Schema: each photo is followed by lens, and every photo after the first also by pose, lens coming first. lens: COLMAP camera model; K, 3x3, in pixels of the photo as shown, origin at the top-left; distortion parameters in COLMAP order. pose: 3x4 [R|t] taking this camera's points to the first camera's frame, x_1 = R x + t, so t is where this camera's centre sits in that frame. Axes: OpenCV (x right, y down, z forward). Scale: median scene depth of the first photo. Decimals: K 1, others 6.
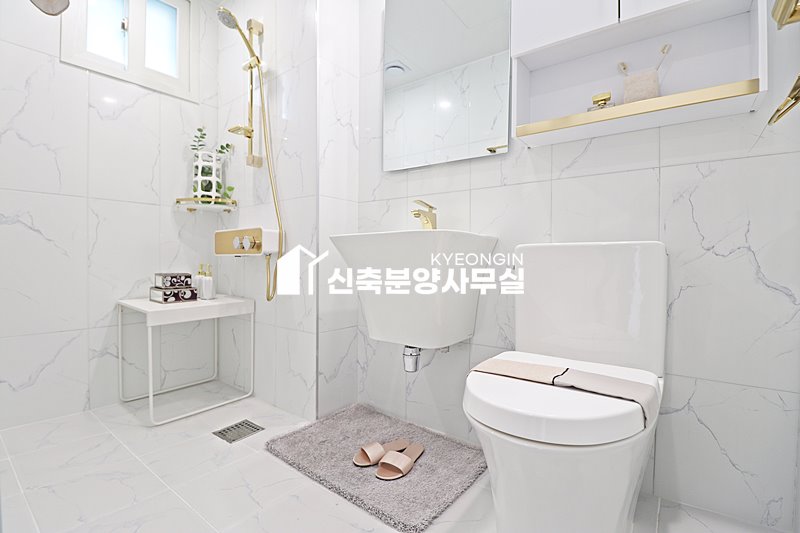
lens RADIAL K [[371.5, 0, 402.9], [0, 371.5, 263.1], [0, 0, 1]] dist [-0.006496, -0.009204]
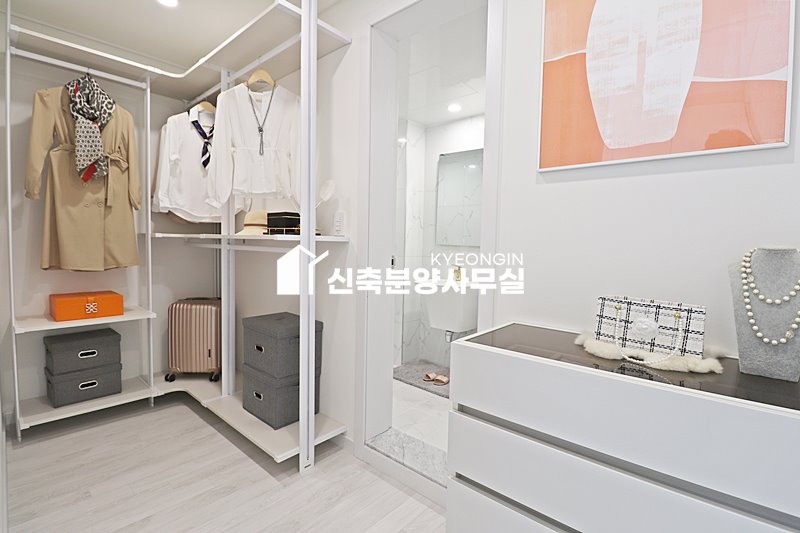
lens RADIAL K [[371.5, 0, 406.4], [0, 371.5, 265.6], [0, 0, 1]] dist [-0.006496, -0.009204]
pose [[0.997848, 0.024943, -0.060635, -0.106370], [-0.022473, 0.998903, 0.041084, -0.246697], [0.061593, -0.039633, 0.997314, -1.193964]]
